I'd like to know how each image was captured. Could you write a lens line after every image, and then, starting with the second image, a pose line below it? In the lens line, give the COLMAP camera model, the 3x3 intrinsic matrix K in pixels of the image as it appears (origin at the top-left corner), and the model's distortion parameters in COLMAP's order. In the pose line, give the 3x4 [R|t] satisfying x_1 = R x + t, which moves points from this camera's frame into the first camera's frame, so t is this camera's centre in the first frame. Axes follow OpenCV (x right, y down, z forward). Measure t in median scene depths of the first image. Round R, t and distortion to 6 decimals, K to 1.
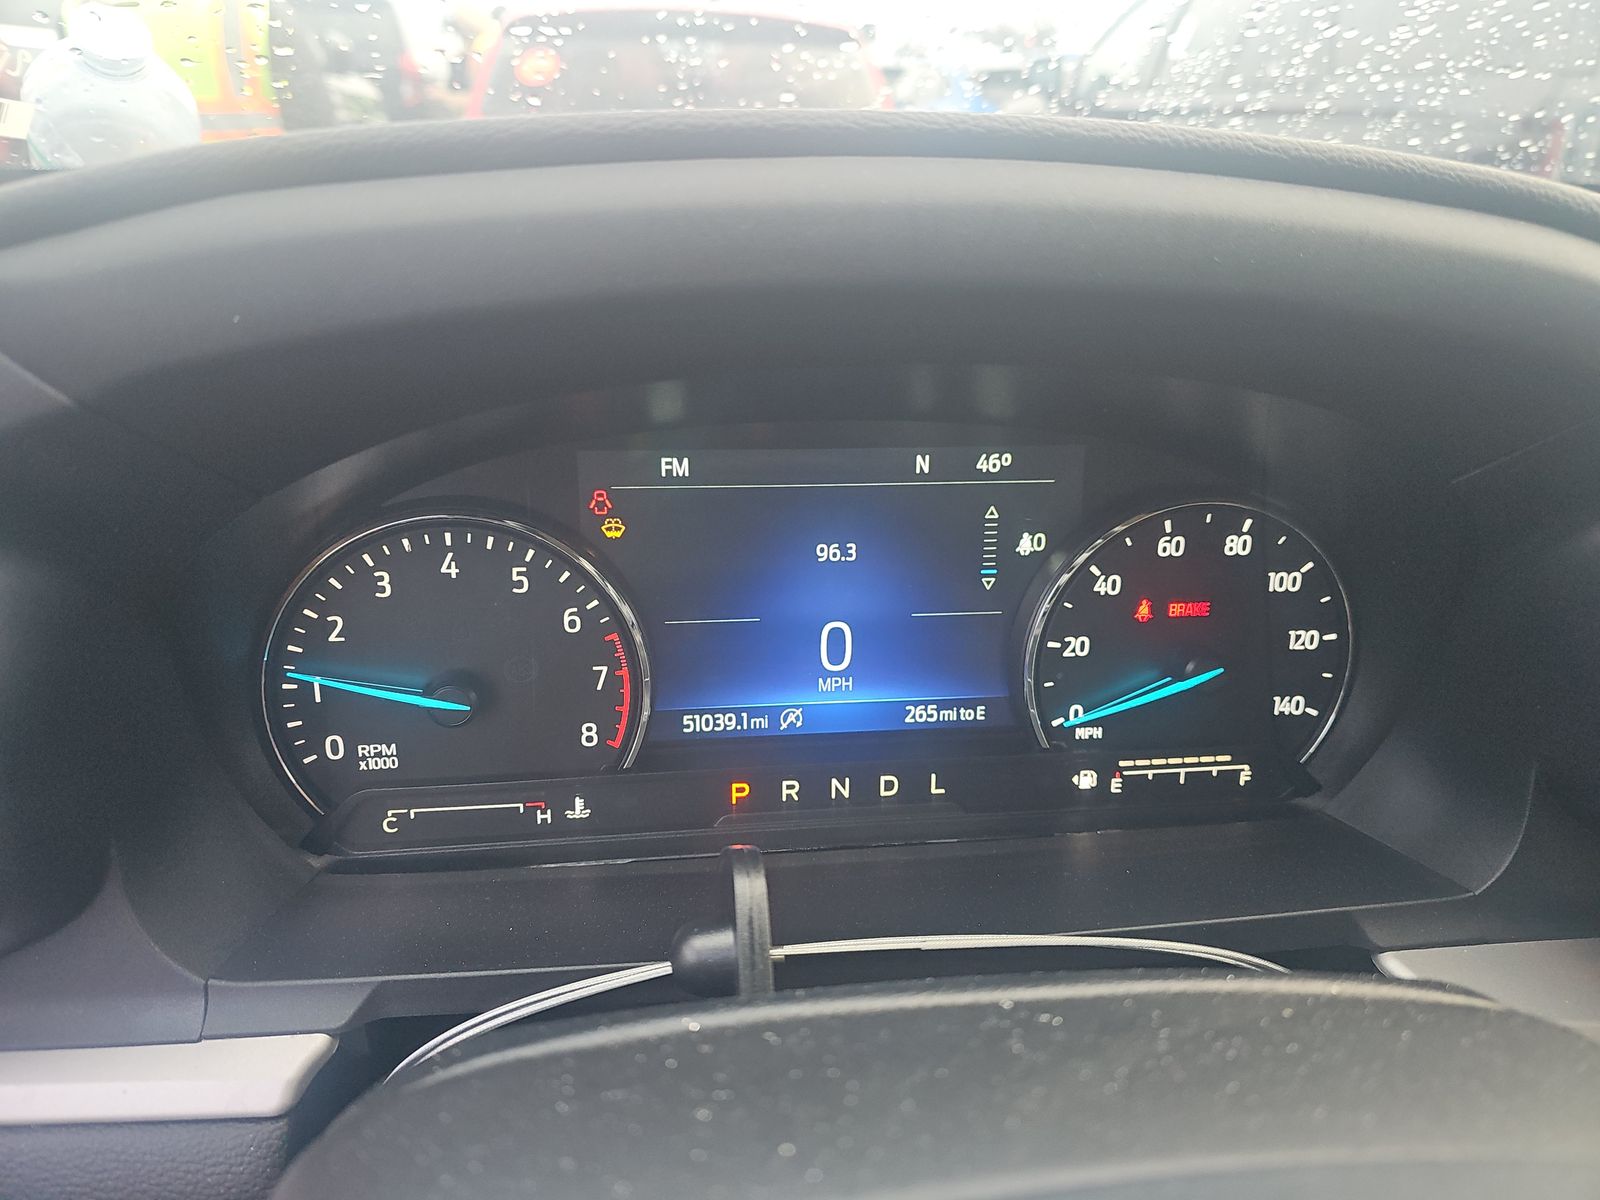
lens RADIAL K [[1074.3, 0, 798.6], [0, 1074.3, 586.7], [0, 0, 1]] dist [0.008825, -0.000146]
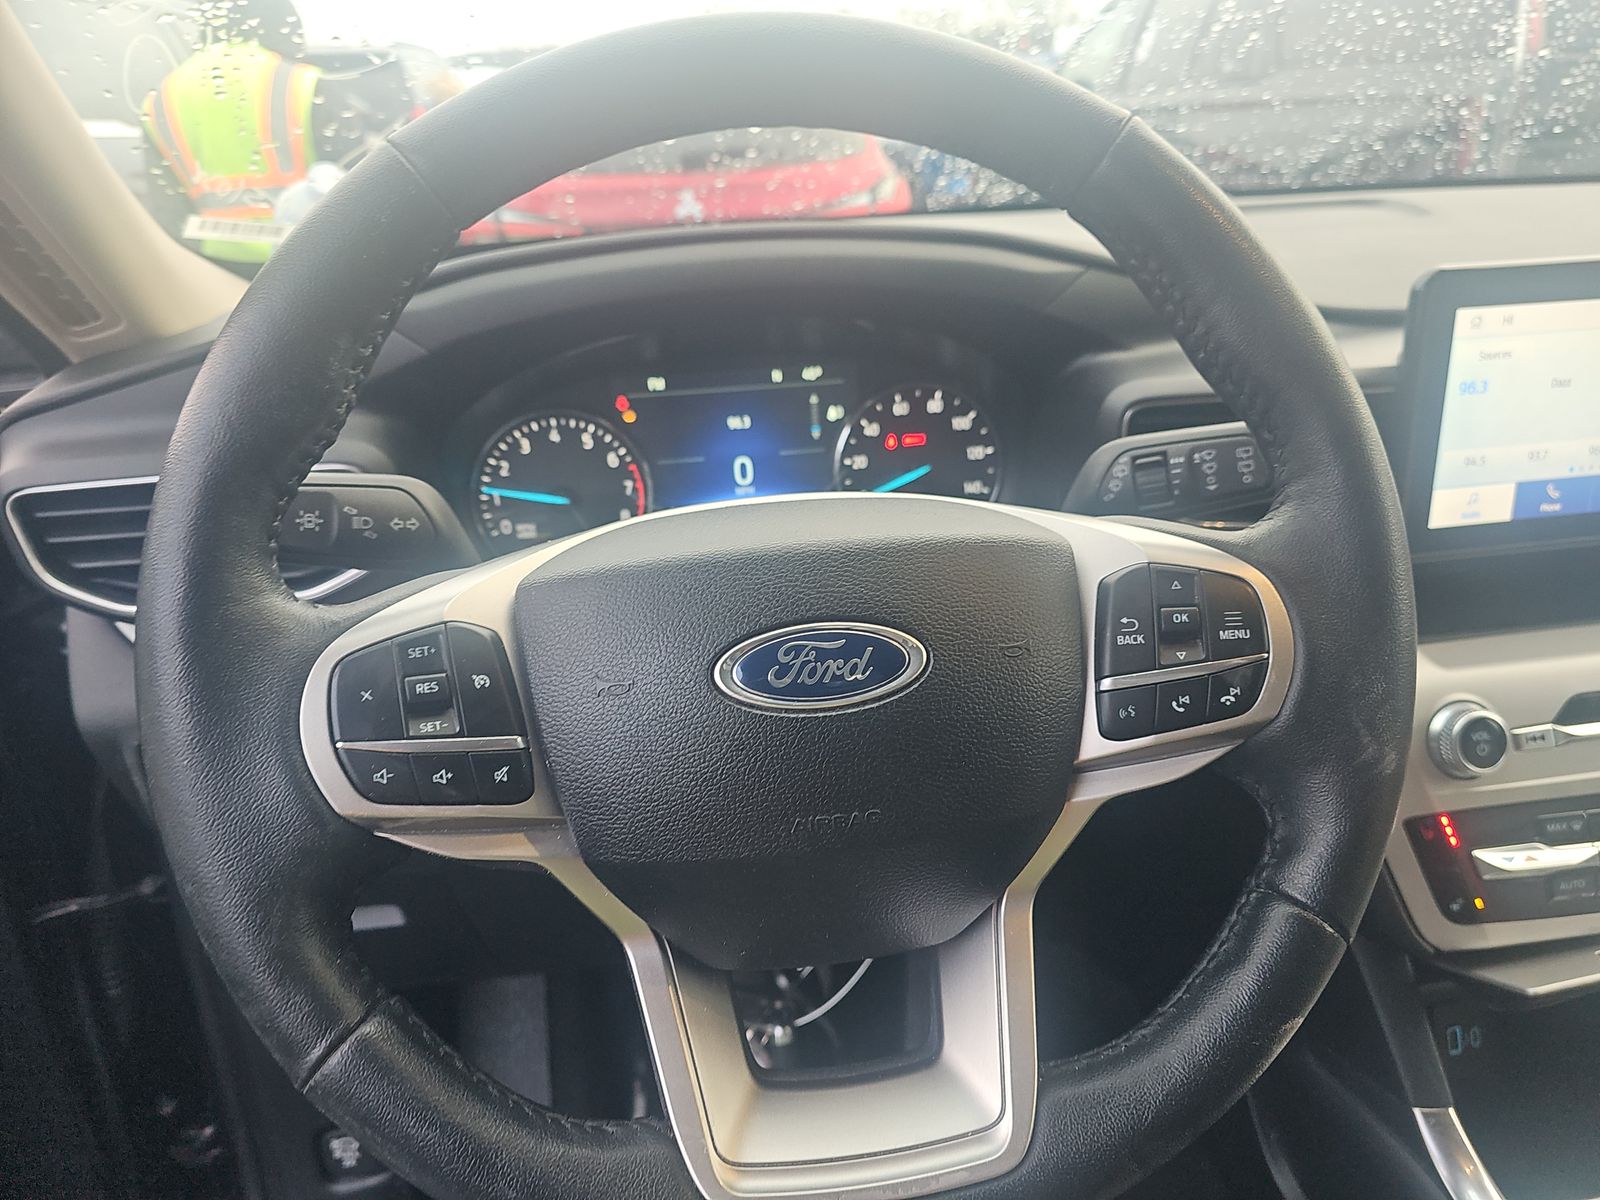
lens RADIAL K [[1074.3, 0, 803.8], [0, 1074.3, 612.2], [0, 0, 1]] dist [0.008825, -0.000146]
pose [[0.997719, -0.062372, -0.025830, 0.197349], [0.062532, 0.998028, 0.005424, 0.339935], [0.025440, -0.007027, 0.999652, -1.093963]]
